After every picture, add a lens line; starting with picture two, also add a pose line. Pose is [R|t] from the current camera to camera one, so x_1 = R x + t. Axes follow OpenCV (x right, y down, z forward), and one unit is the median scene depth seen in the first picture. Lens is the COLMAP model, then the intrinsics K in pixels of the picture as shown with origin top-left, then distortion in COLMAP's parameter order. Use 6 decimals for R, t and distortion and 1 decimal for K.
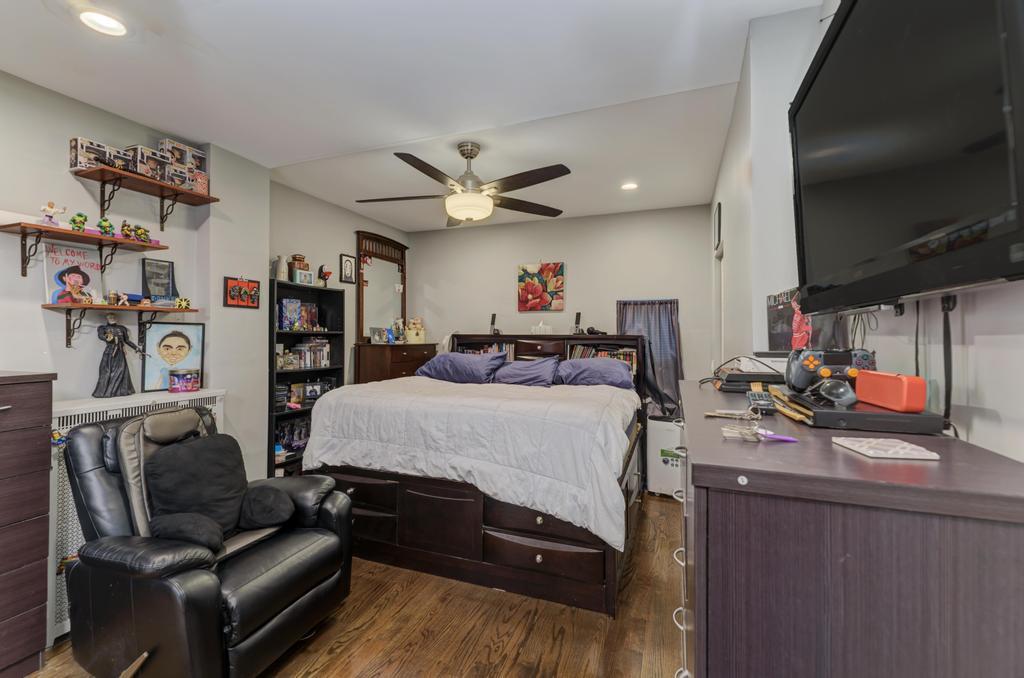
lens RADIAL K [[429.8, 0, 514.9], [0, 429.8, 331.8], [0, 0, 1]] dist [0.008164, -0.001884]
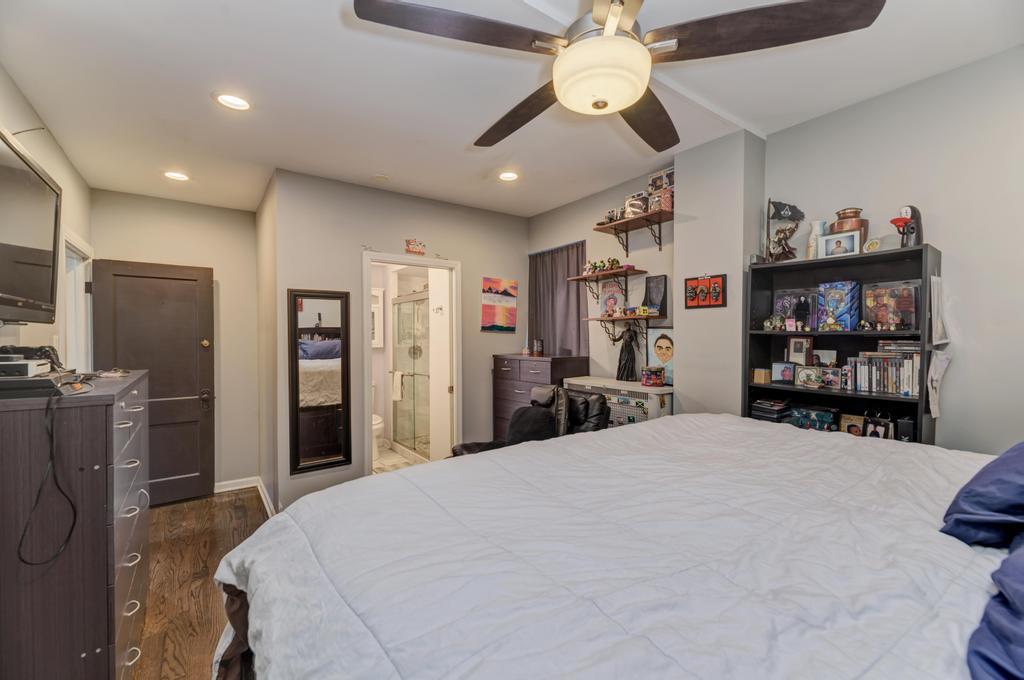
lens RADIAL K [[429.8, 0, 514.6], [0, 429.8, 343.8], [0, 0, 1]] dist [0.008164, -0.001884]
pose [[-0.538464, -0.001061, -0.842648, 0.396710], [-0.002446, 0.999997, 0.000304, 0.024655], [0.842645, 0.002225, -0.538465, 1.269393]]
